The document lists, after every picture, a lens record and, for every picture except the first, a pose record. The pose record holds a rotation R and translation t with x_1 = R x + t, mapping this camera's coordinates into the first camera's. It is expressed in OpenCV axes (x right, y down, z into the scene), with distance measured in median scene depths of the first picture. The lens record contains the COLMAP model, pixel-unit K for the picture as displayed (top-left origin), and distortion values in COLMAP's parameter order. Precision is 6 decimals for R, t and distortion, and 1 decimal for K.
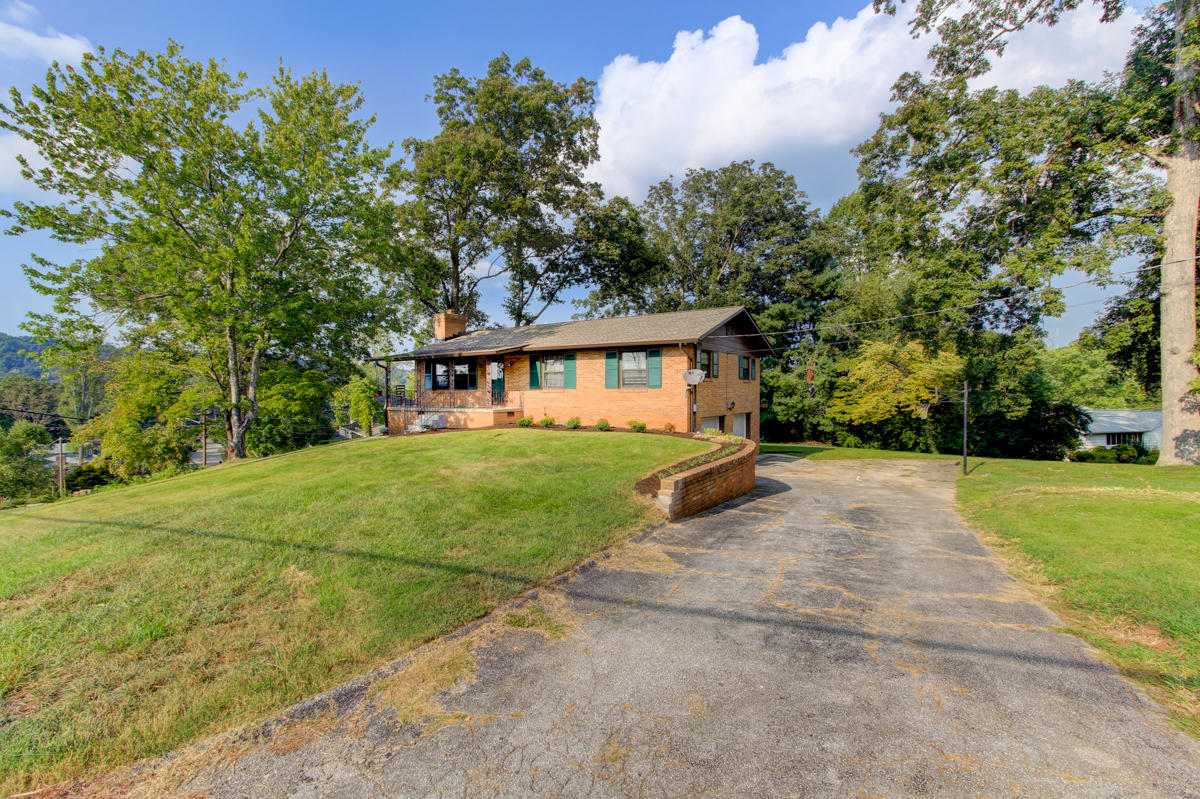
lens RADIAL K [[556.4, 0, 592.9], [0, 556.4, 403.9], [0, 0, 1]] dist [0.013085, 0.000627]
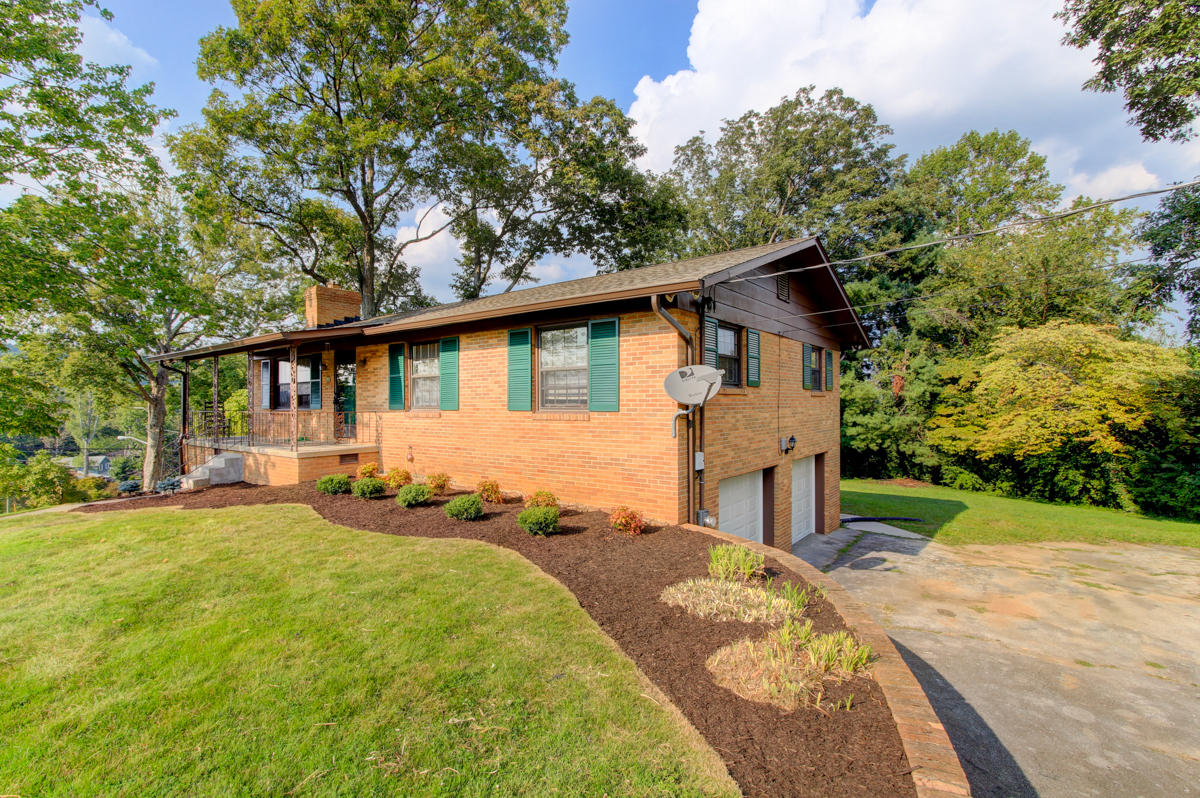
lens RADIAL K [[556.4, 0, 589.7], [0, 556.4, 403.9], [0, 0, 1]] dist [0.013085, 0.000627]
pose [[0.996269, -0.000324, -0.086301, 0.110576], [-0.001298, 0.999824, -0.018733, -0.021110], [0.086291, 0.018775, 0.996093, 0.469709]]
